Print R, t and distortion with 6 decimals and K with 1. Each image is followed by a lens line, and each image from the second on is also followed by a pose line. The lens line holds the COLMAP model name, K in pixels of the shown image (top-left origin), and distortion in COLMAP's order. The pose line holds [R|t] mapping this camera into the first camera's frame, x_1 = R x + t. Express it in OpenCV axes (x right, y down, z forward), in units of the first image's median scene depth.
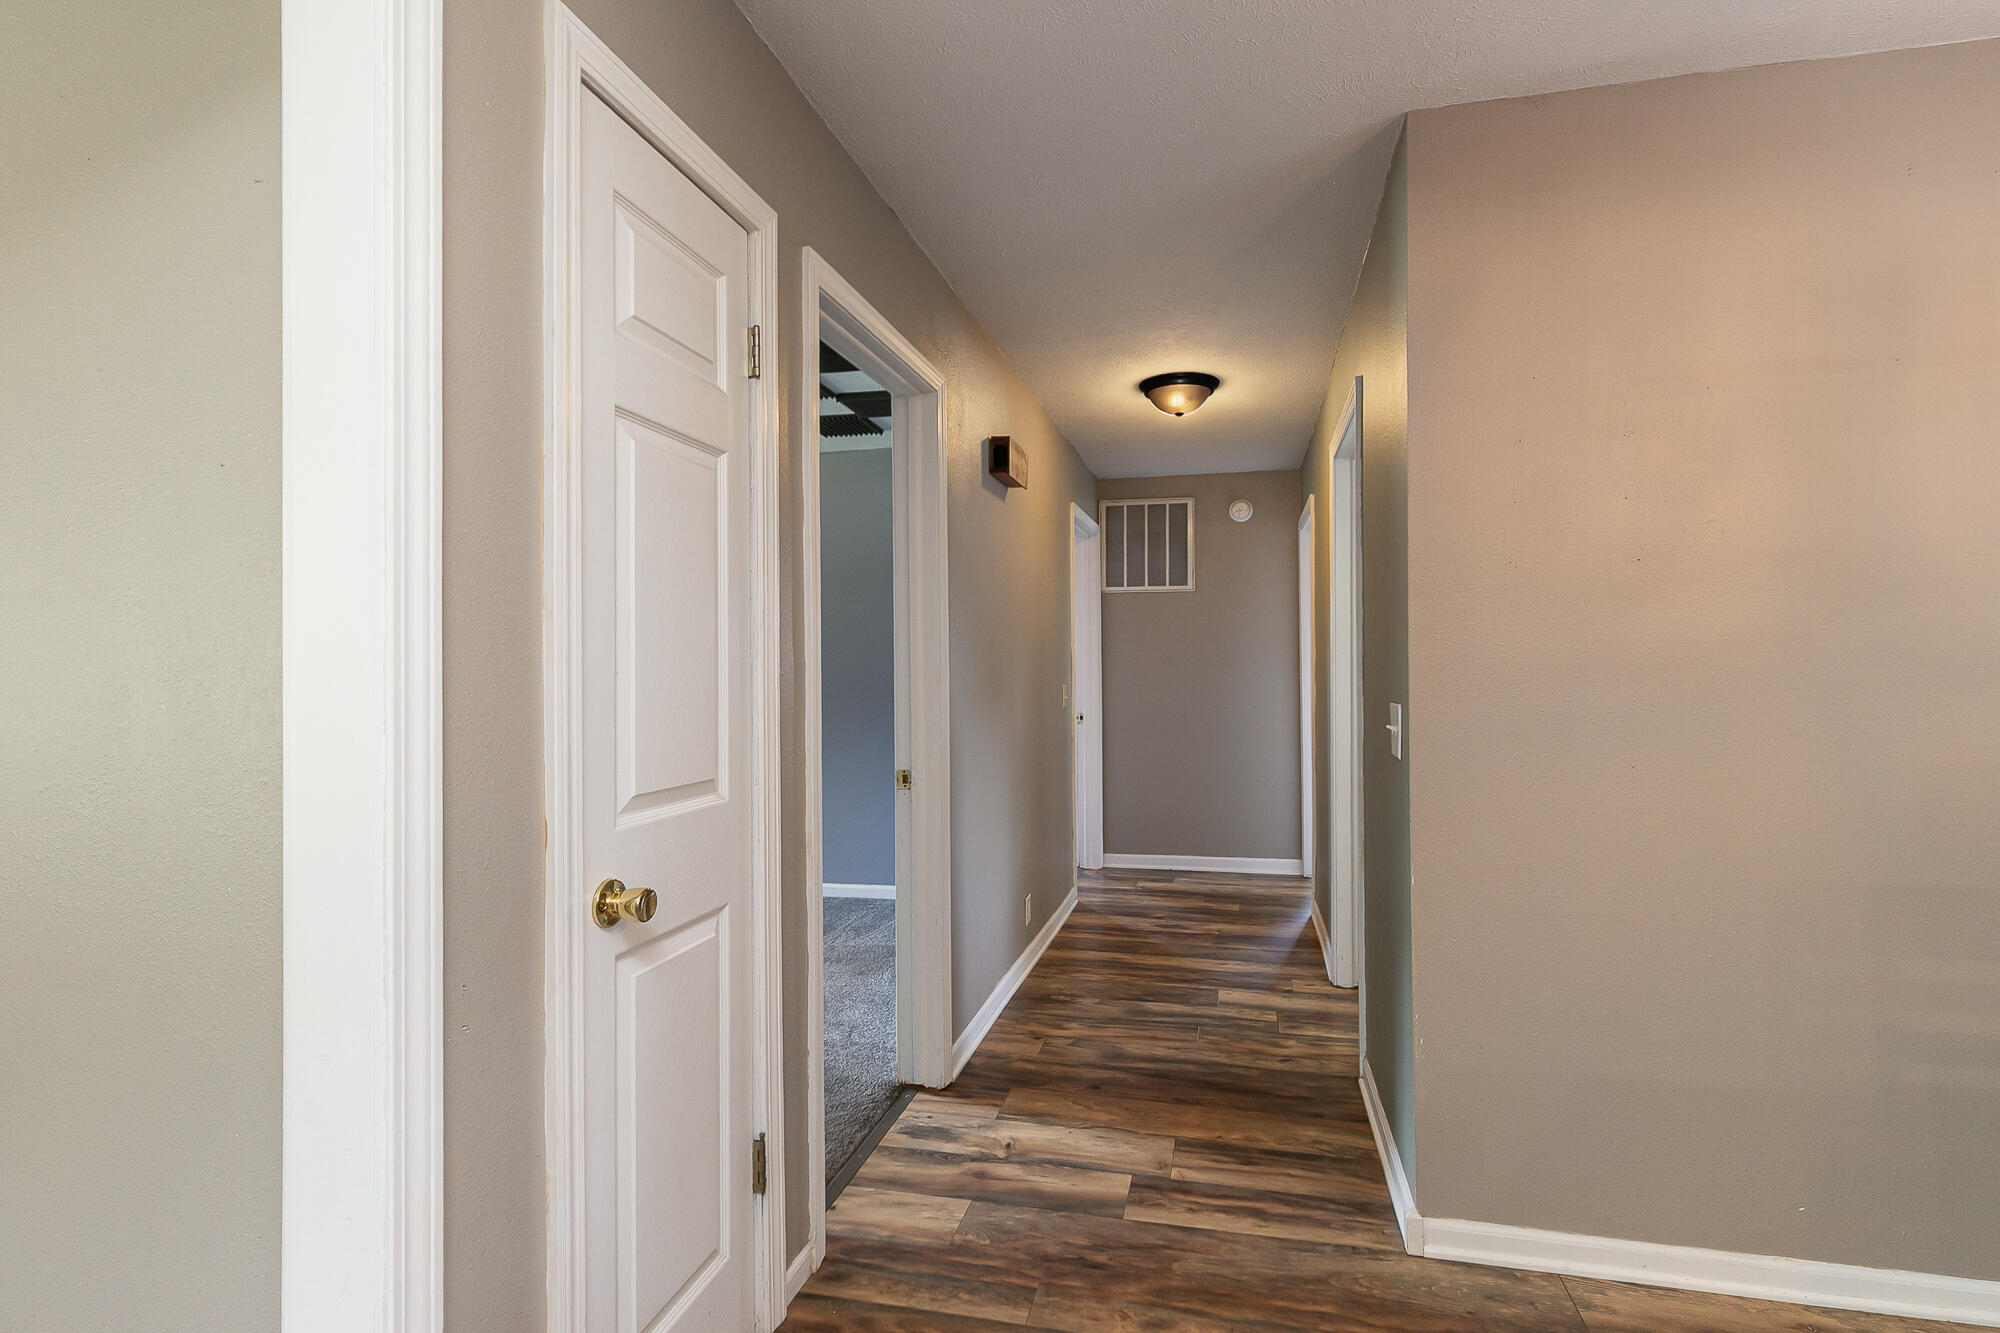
lens RADIAL K [[907.4, 0, 1000.0], [0, 907.4, 666.5], [0, 0, 1]] dist [0.000854, -0.000033]
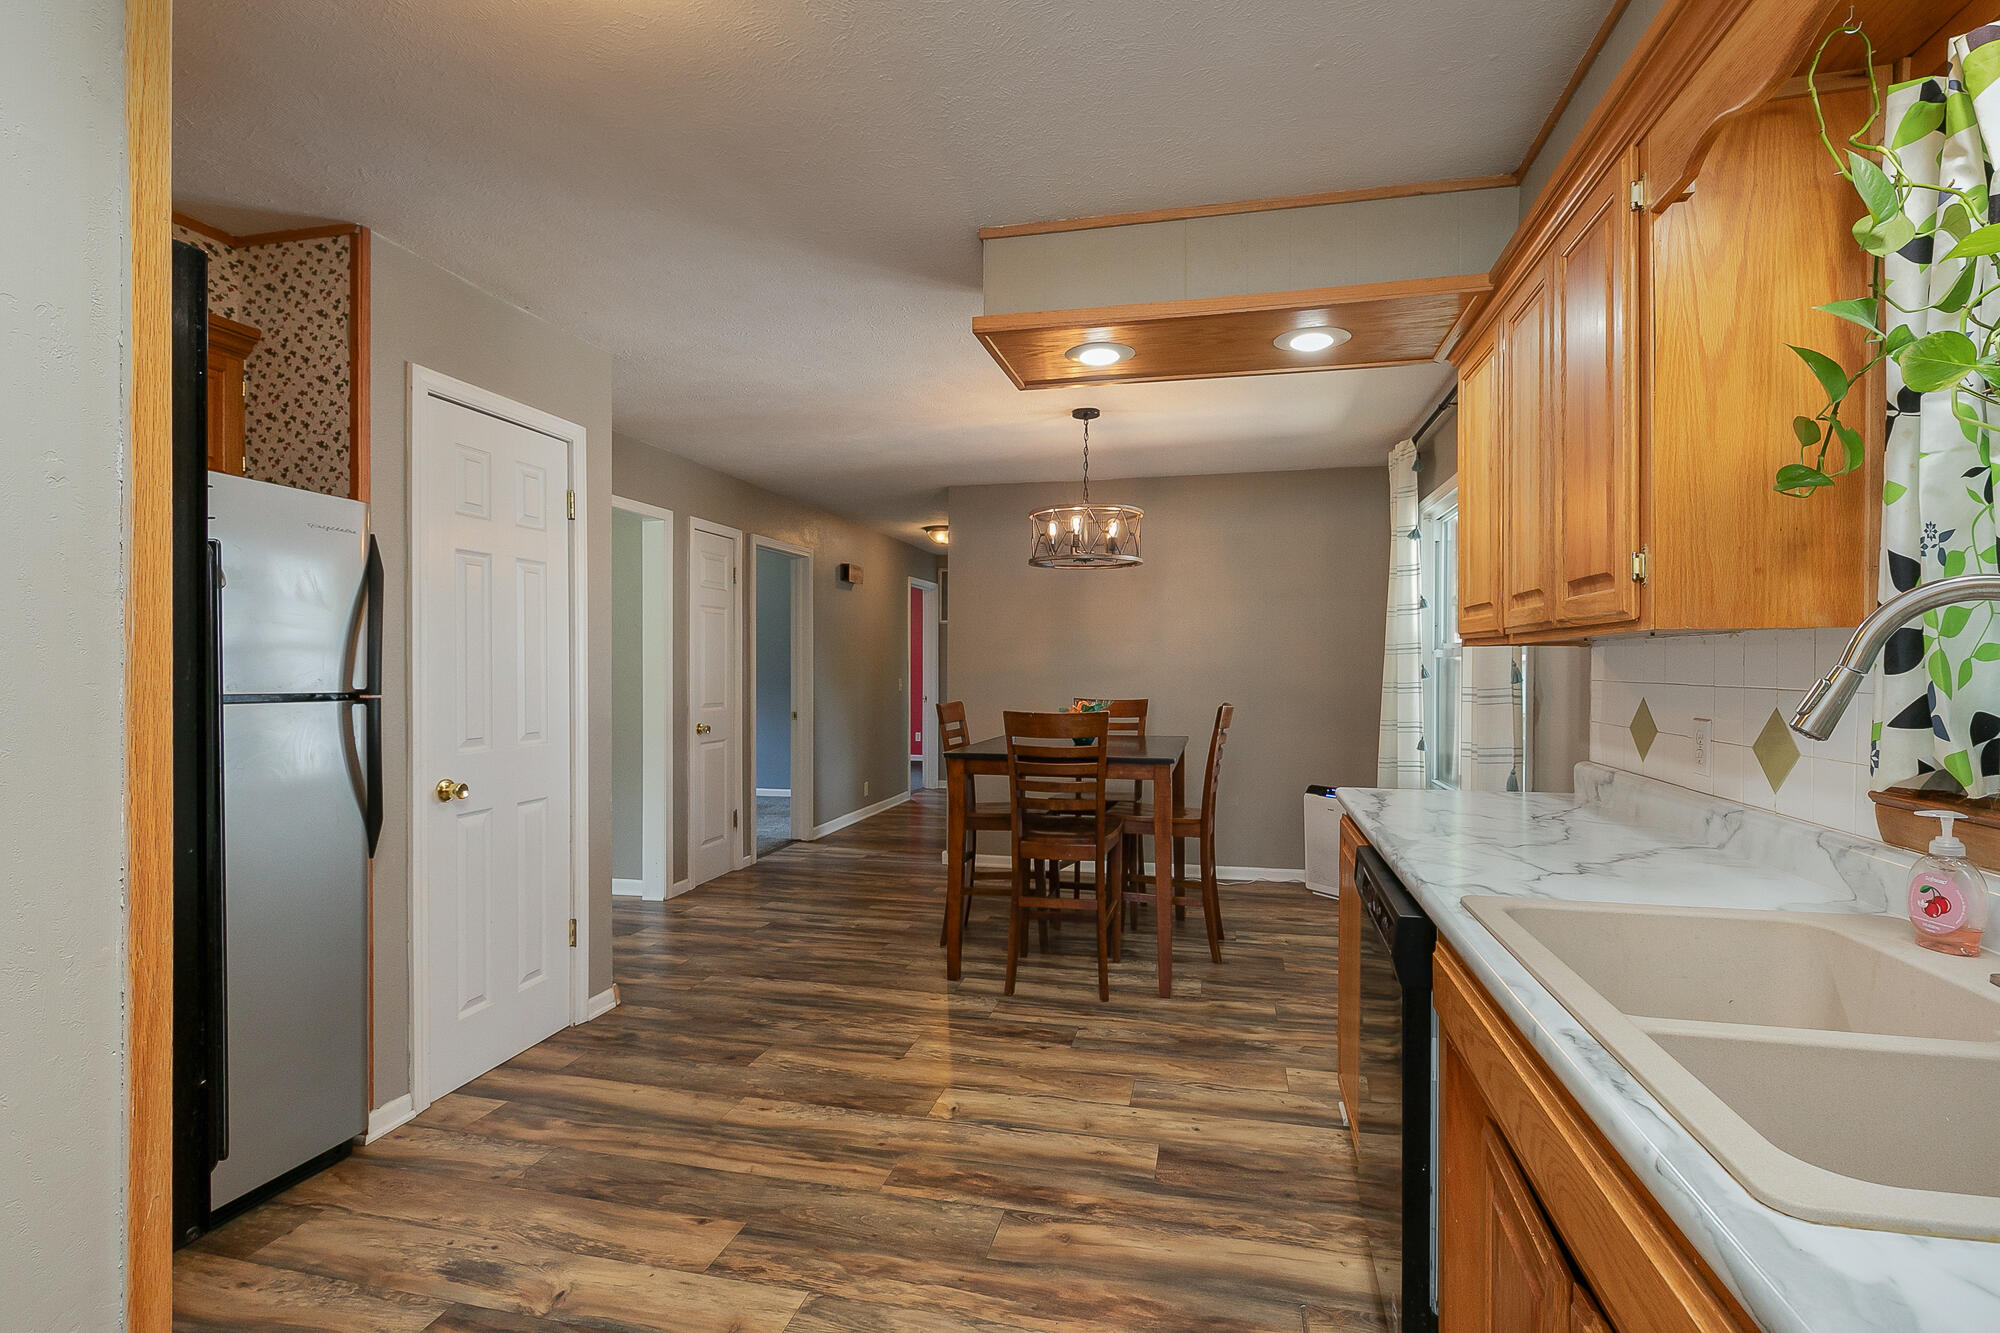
lens RADIAL K [[907.4, 0, 1000.0], [0, 907.4, 666.5], [0, 0, 1]] dist [0.000854, -0.000033]
pose [[0.999227, 0.006308, 0.038803, 0.434681], [-0.006429, 0.999975, 0.002988, -0.021246], [-0.038783, -0.003235, 0.999242, -1.795792]]
